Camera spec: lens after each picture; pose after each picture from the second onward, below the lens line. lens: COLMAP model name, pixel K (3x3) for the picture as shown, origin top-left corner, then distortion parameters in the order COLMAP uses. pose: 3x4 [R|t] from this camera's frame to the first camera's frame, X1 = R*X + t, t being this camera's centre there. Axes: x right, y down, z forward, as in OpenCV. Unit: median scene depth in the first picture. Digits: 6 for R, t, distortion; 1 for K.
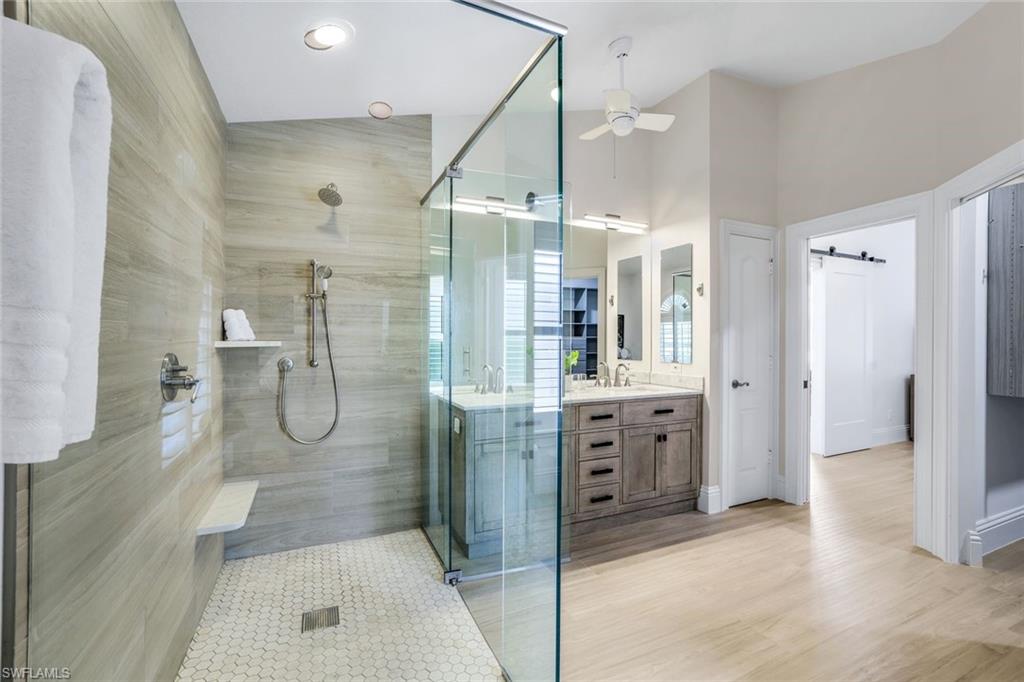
lens RADIAL K [[446.6, 0, 512.7], [0, 446.6, 334.8], [0, 0, 1]] dist [-0.043199, 0.017923]
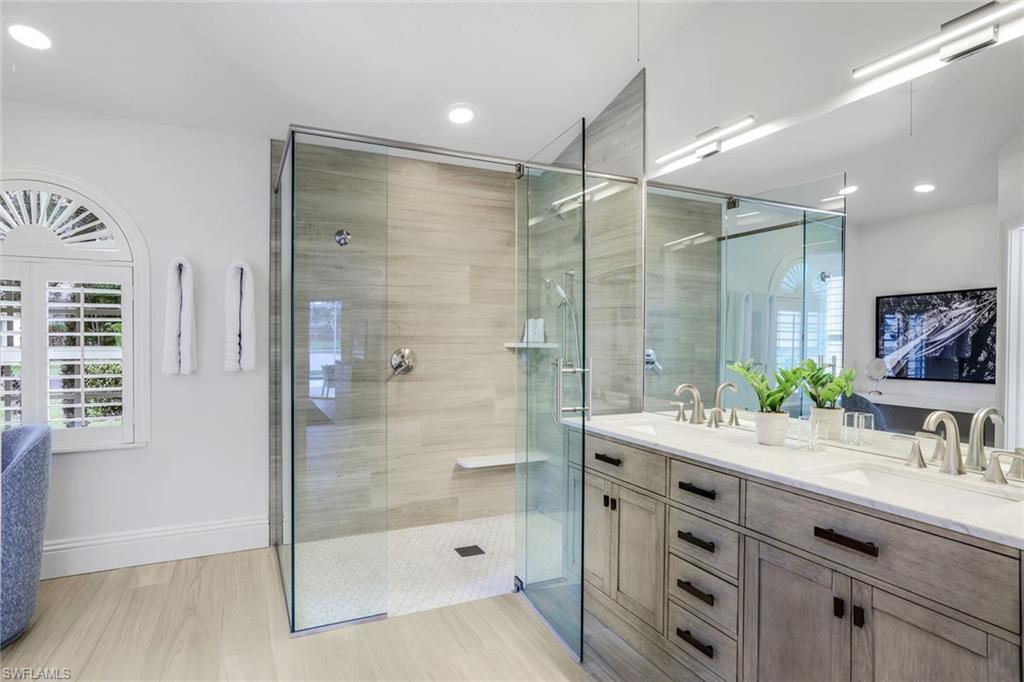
lens RADIAL K [[543.5, 0, 510.5], [0, 543.5, 351.6], [0, 0, 1]] dist [-0.006253, 0.000888]
pose [[0.024676, 0.020731, -0.999481, 0.817360], [-0.002922, 0.999782, 0.020665, 0.005391], [0.999691, 0.002411, 0.024731, 0.736322]]
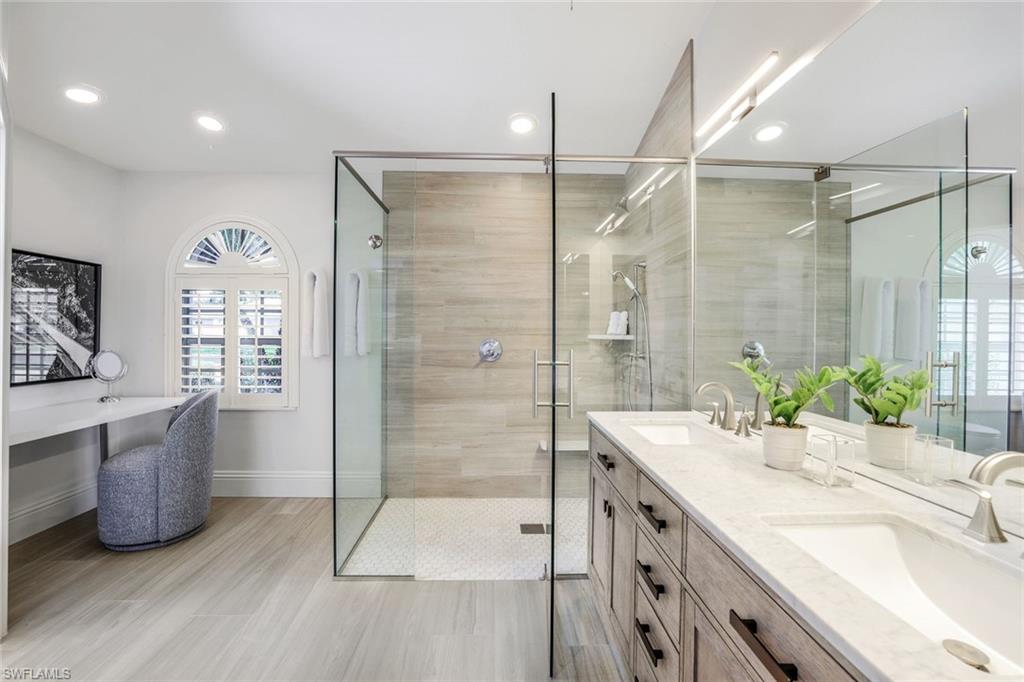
lens RADIAL K [[446.6, 0, 512.7], [0, 446.6, 334.8], [0, 0, 1]] dist [-0.043199, 0.017923]
pose [[-0.367304, 0.001643, -0.930099, 0.627513], [-0.005673, 0.999976, 0.004007, 0.008212], [0.930084, 0.006749, -0.367286, 0.999151]]
